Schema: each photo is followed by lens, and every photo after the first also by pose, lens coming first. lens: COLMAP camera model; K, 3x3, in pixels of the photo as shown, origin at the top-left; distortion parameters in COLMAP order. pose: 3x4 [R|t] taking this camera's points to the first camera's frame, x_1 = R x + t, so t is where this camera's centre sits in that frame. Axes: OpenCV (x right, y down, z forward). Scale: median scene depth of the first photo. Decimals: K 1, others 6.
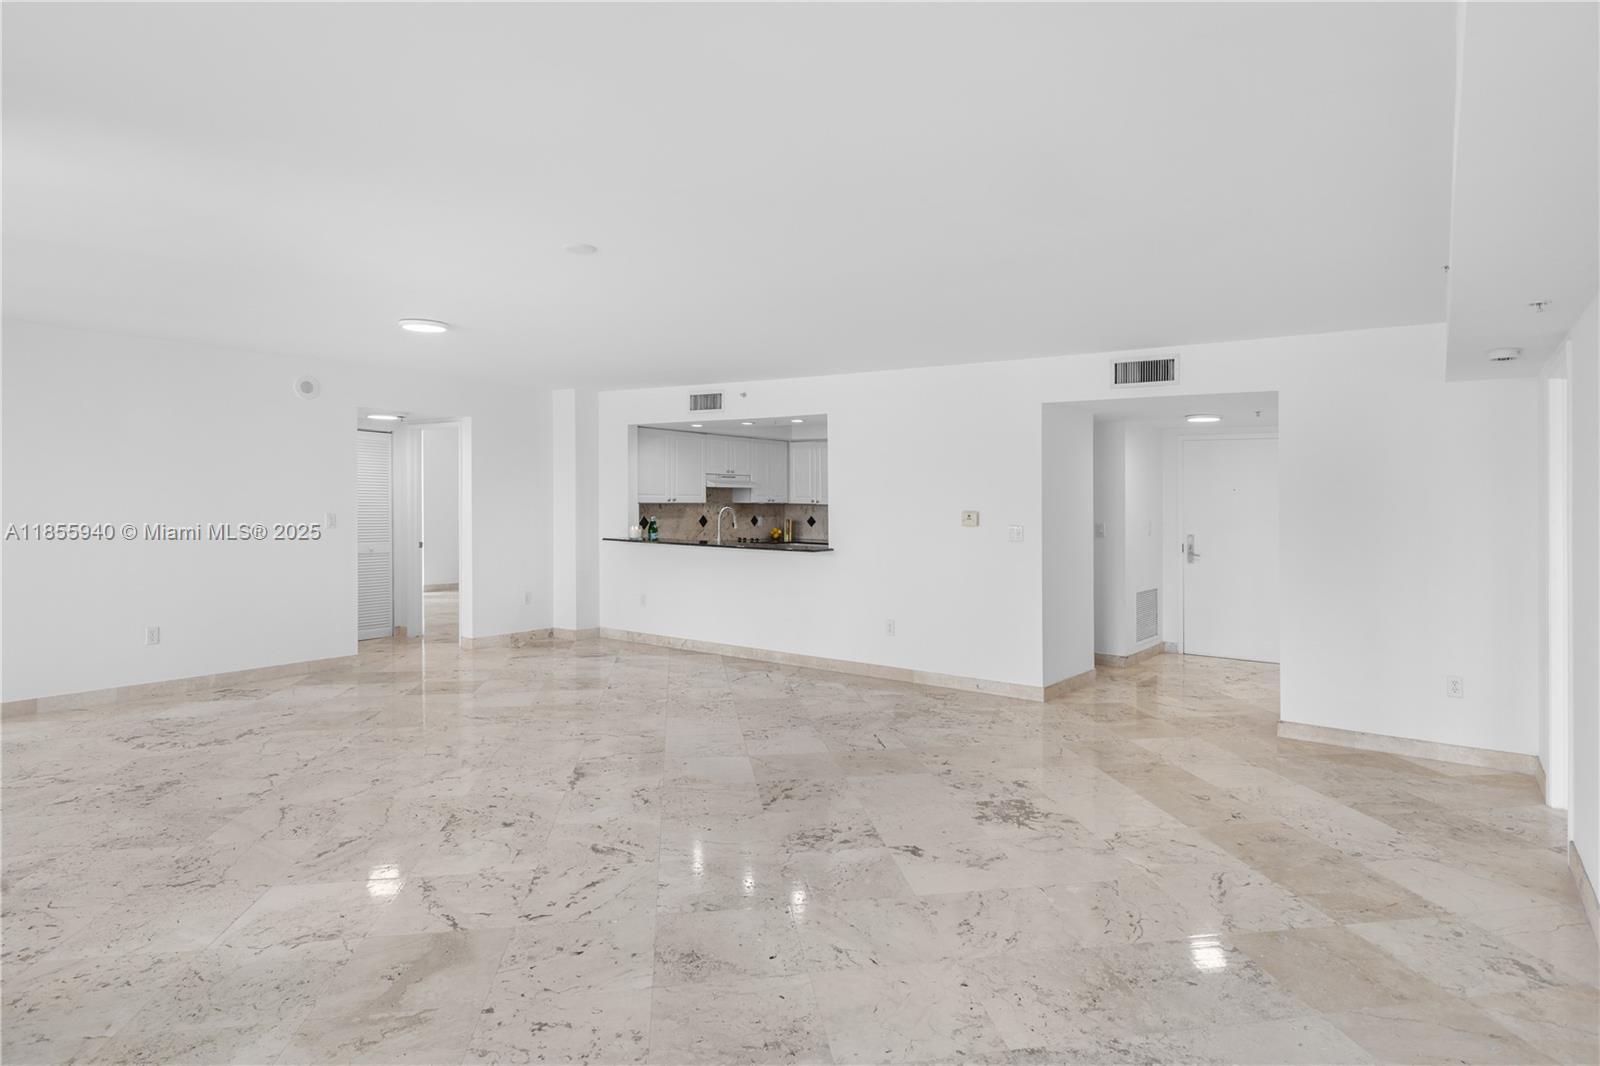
lens RADIAL K [[878.1, 0, 802.9], [0, 878.1, 524.7], [0, 0, 1]] dist [0.002438, -0.001921]
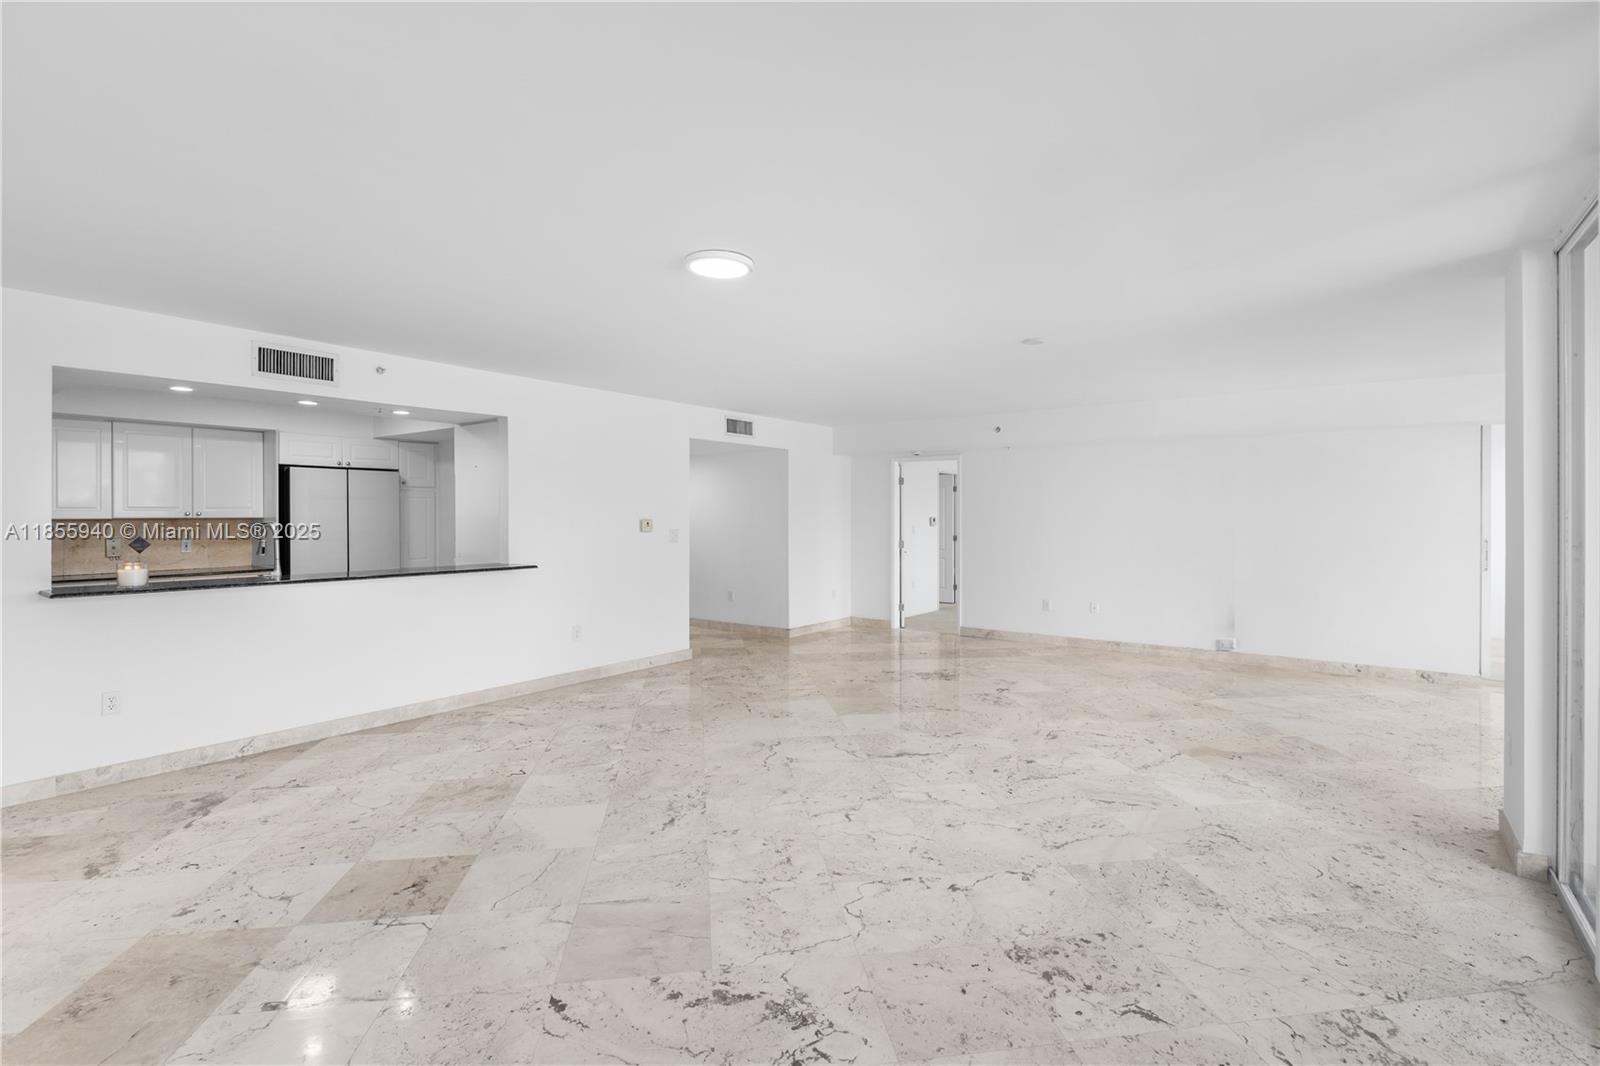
lens RADIAL K [[772.9, 0, 802.9], [0, 772.9, 519.8], [0, 0, 1]] dist [-0.009108, 0.001045]
pose [[0.005005, -0.018500, 0.999816, -1.074864], [0.029740, 0.999389, 0.018343, -0.034746], [-0.999545, 0.029642, 0.005552, 0.961963]]
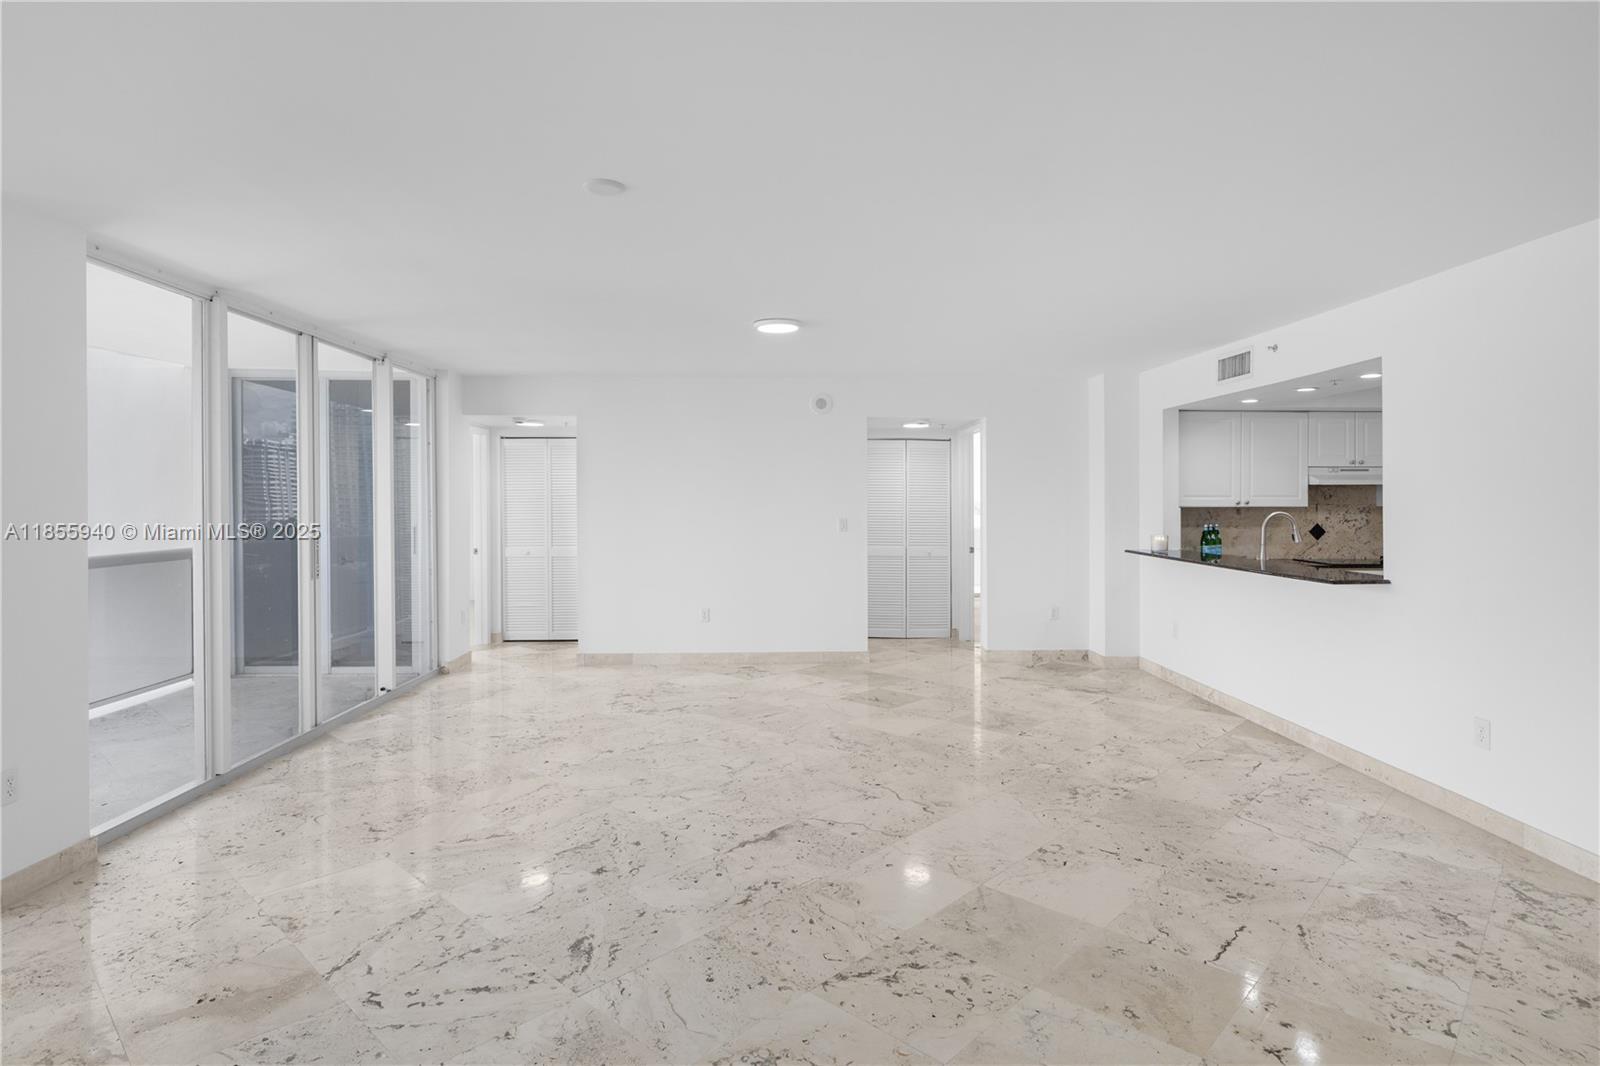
lens RADIAL K [[817.0, 0, 807.0], [0, 817.0, 523.6], [0, 0, 1]] dist [0.002543, 0.000067]
pose [[0.619504, 0.009612, -0.784935, 0.314573], [-0.016054, 0.999871, -0.000426, -0.006876], [0.784829, 0.012865, 0.619578, 0.474783]]
